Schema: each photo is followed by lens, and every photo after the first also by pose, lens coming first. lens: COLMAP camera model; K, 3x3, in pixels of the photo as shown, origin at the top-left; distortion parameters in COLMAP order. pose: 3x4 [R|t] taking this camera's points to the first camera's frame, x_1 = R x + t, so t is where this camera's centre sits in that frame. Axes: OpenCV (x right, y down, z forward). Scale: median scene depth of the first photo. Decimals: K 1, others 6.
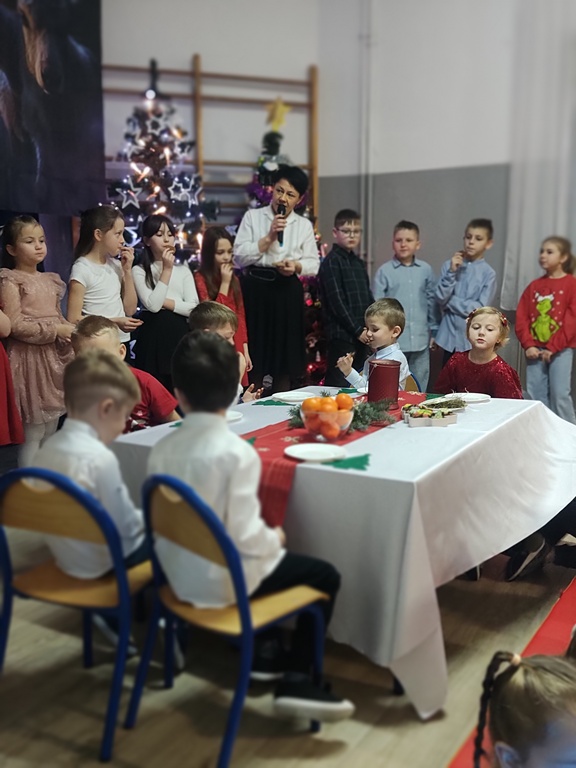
lens RADIAL K [[785.8, 0, 291.2], [0, 785.8, 387.4], [0, 0, 1]] dist [0.045547, 0.000000]
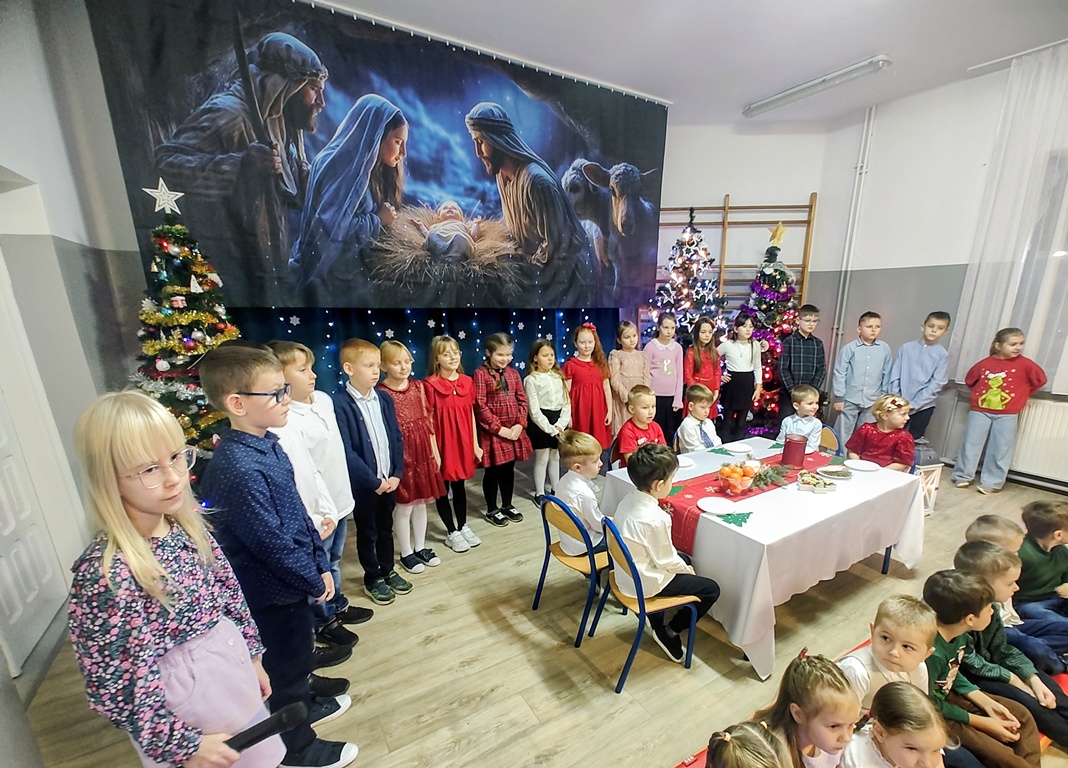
lens RADIAL K [[488.9, 0, 577.7], [0, 488.9, 434.5], [0, 0, 1]] dist [-0.000990, 0.004275]
pose [[0.899500, 0.120473, -0.419983, 0.083826], [-0.069542, 0.988457, 0.134597, -0.083917], [0.431350, -0.091864, 0.897495, -0.008191]]
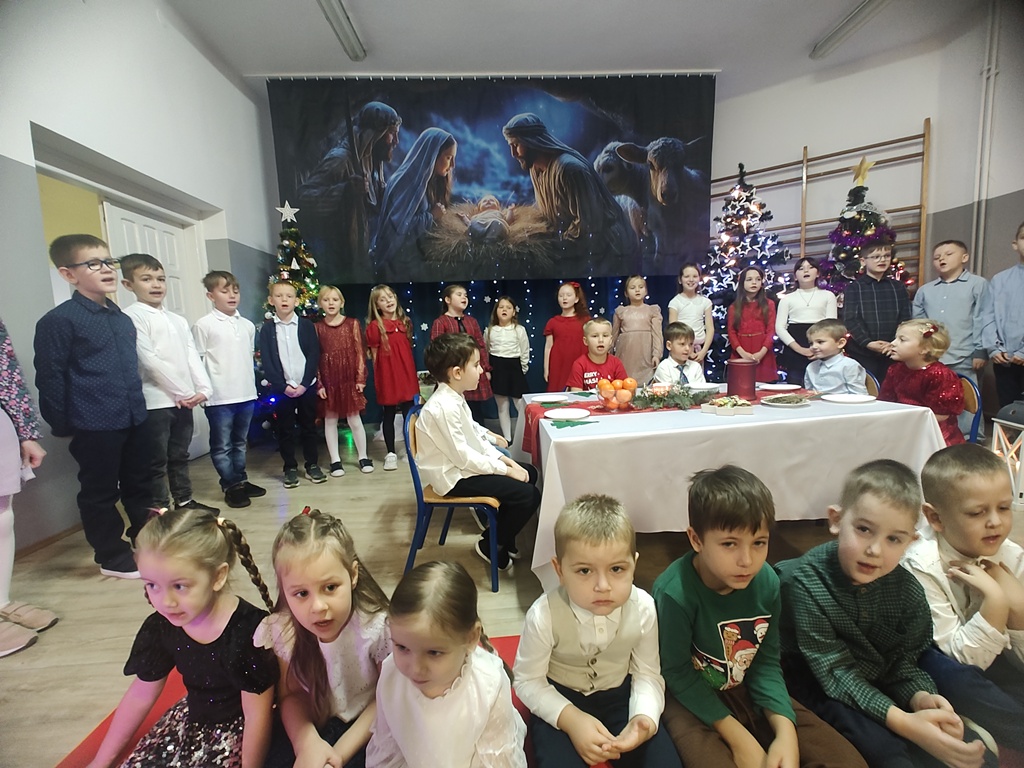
lens RADIAL K [[437.8, 0, 514.4], [0, 437.8, 377.9], [0, 0, 1]] dist [0.000232, -0.002128]
pose [[0.566465, 0.064662, -0.821545, 0.290307], [-0.079272, 0.996569, 0.023779, 0.002246], [0.820264, 0.051655, 0.569648, 0.208414]]
